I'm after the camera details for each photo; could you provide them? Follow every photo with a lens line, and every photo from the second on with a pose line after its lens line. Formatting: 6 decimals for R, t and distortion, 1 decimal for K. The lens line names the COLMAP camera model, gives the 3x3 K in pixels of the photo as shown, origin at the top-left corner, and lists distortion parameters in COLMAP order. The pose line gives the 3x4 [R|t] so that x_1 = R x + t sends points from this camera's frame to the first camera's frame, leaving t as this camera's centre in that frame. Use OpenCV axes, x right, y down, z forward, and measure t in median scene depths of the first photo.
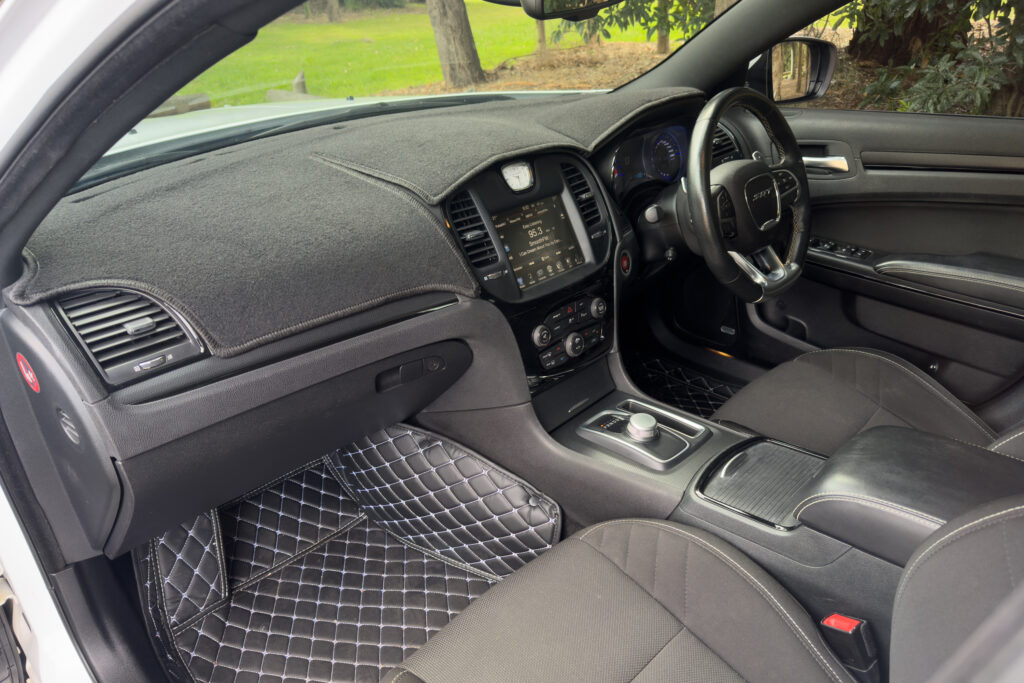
lens RADIAL K [[716.9, 0, 506.5], [0, 716.9, 376.6], [0, 0, 1]] dist [0.026135, -0.040430]
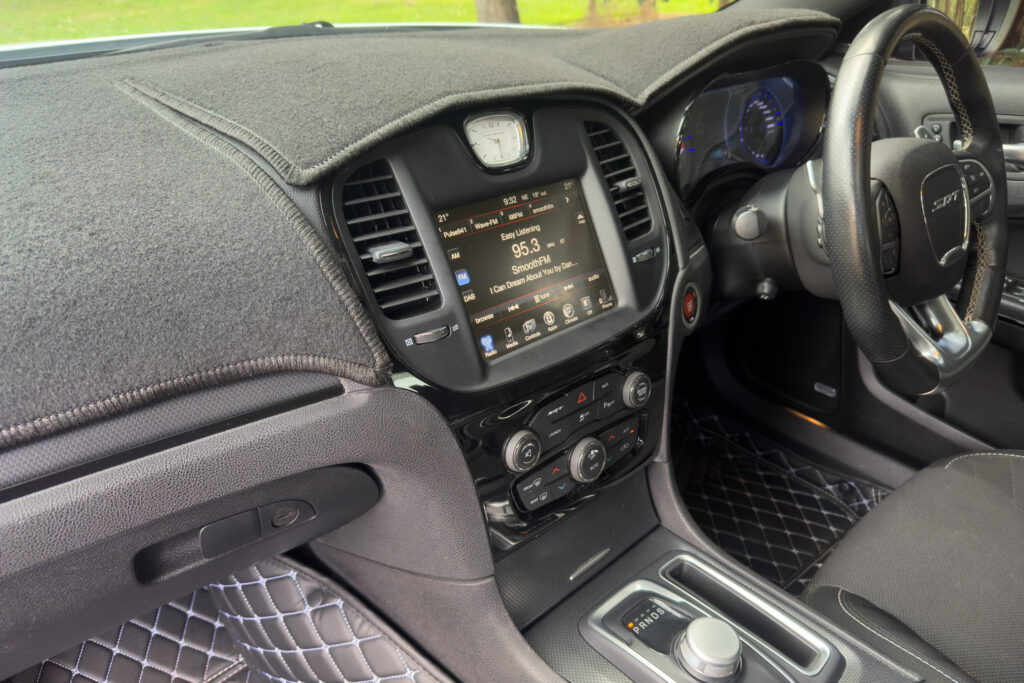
lens RADIAL K [[716.9, 0, 514.9], [0, 716.9, 337.7], [0, 0, 1]] dist [0.026135, -0.040430]
pose [[0.997162, 0.067259, -0.033821, 0.051941], [-0.067916, 0.997517, -0.018652, -0.119607], [0.032483, 0.020896, 0.999254, 0.455699]]
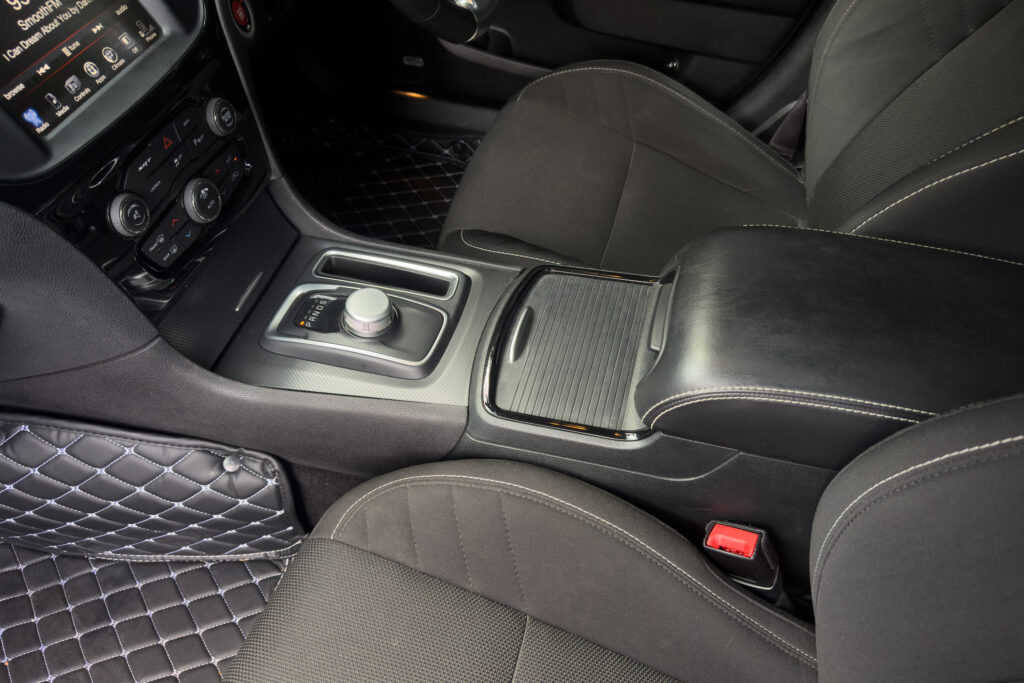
lens RADIAL K [[716.9, 0, 508.0], [0, 716.9, 344.4], [0, 0, 1]] dist [0.026135, -0.040430]
pose [[0.874579, -0.353112, 0.332299, 0.076540], [0.211112, 0.894255, 0.394638, -0.111870], [-0.436512, -0.274990, 0.856643, 0.393049]]
